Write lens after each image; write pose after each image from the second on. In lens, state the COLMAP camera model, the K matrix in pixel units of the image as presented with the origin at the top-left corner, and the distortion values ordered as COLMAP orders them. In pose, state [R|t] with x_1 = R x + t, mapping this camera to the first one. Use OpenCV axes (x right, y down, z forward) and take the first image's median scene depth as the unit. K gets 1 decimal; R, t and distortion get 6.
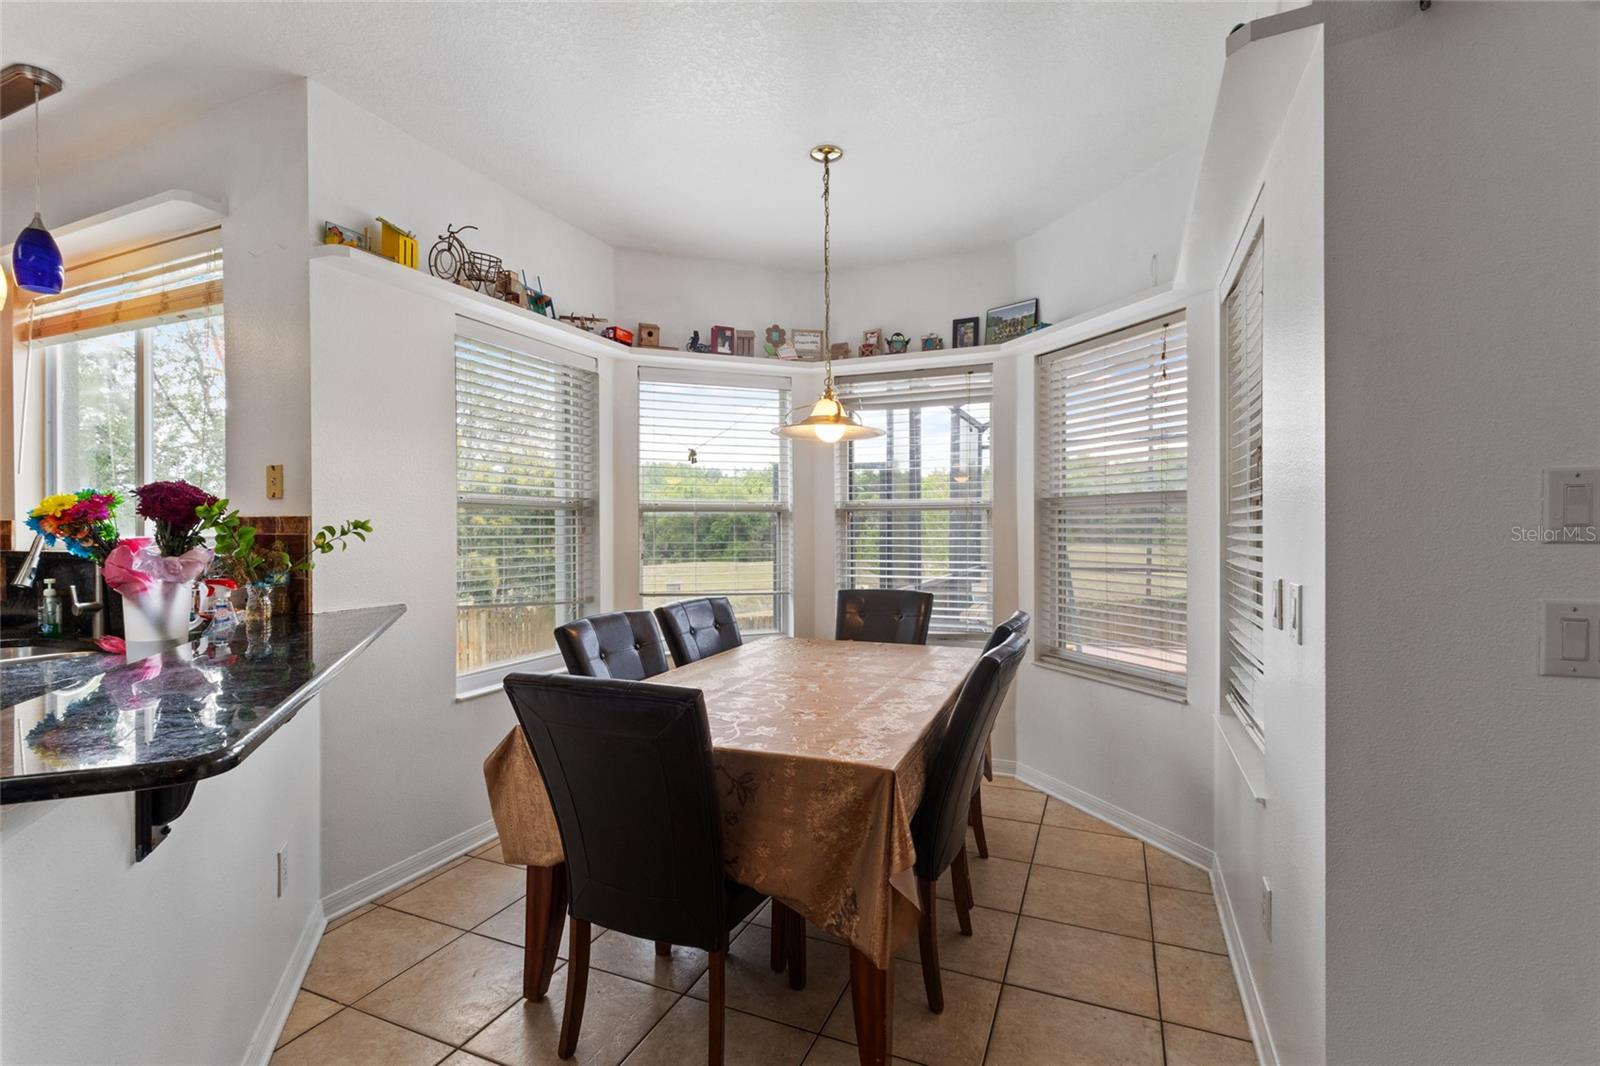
lens RADIAL K [[736.4, 0, 799.3], [0, 736.4, 528.6], [0, 0, 1]] dist [-0.003308, 0.001221]
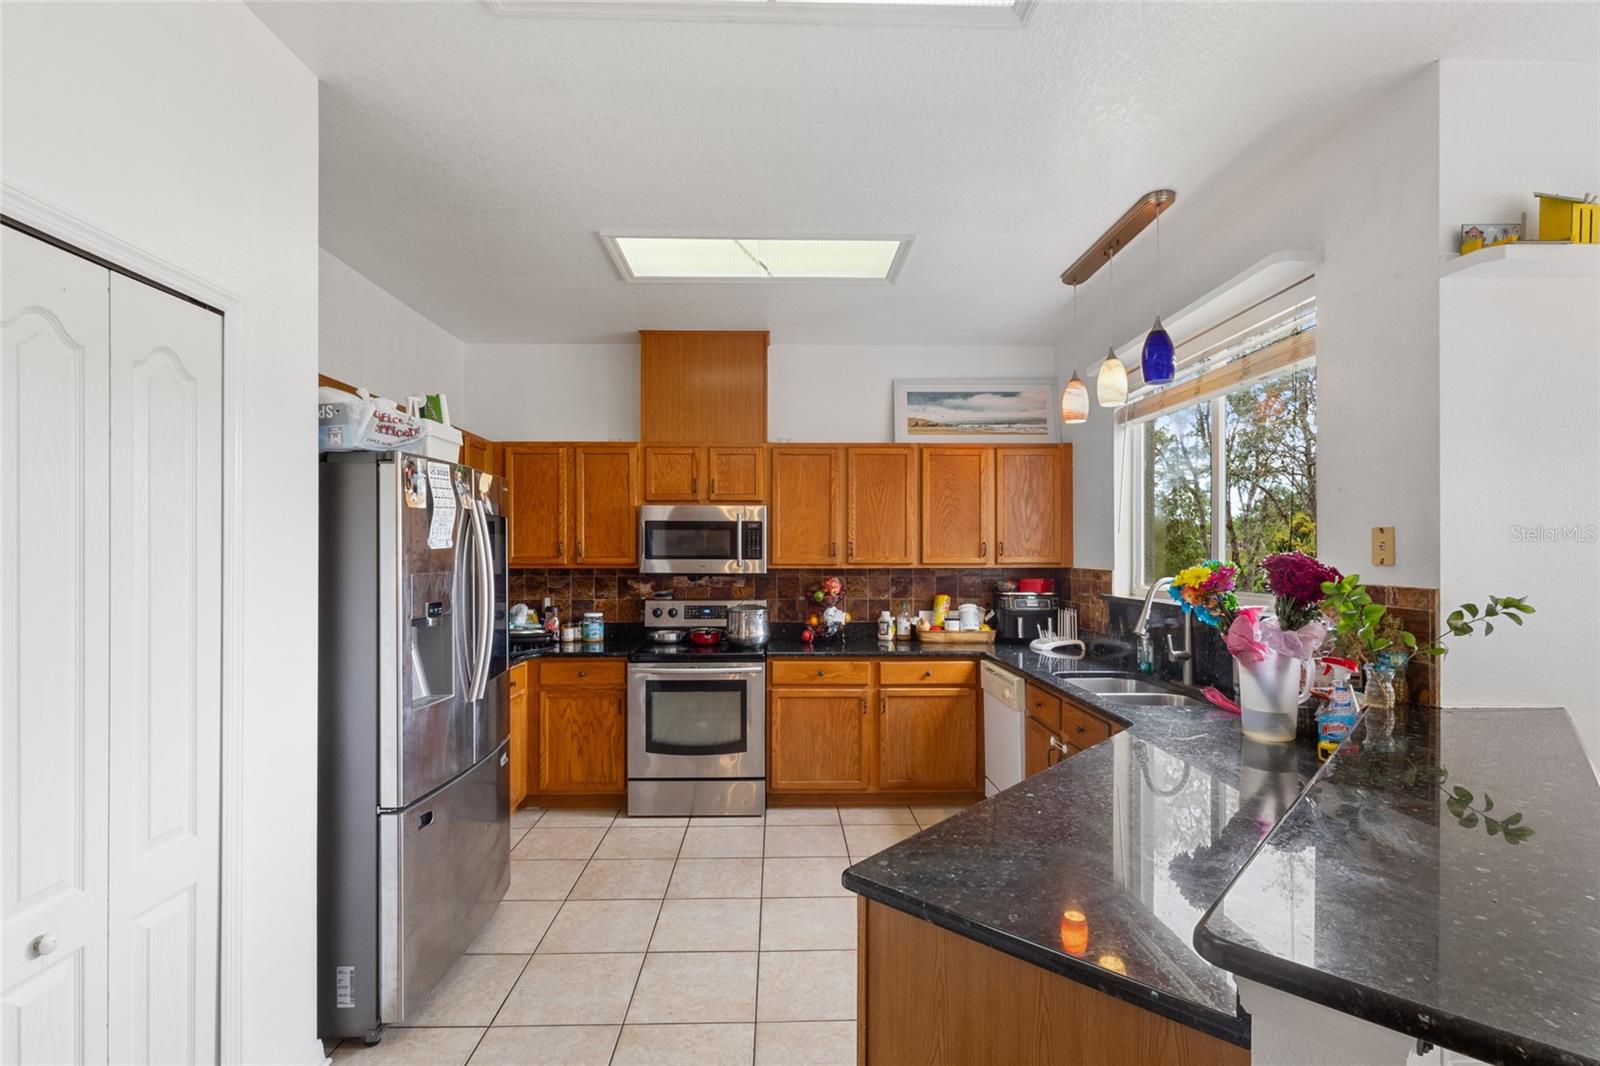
lens RADIAL K [[736.4, 0, 784.3], [0, 736.4, 551.1], [0, 0, 1]] dist [-0.003308, 0.001221]
pose [[0.403024, 0.006565, -0.915166, -0.204352], [-0.004212, 0.999977, 0.005319, -0.061248], [0.915180, 0.001711, 0.403042, -0.007323]]
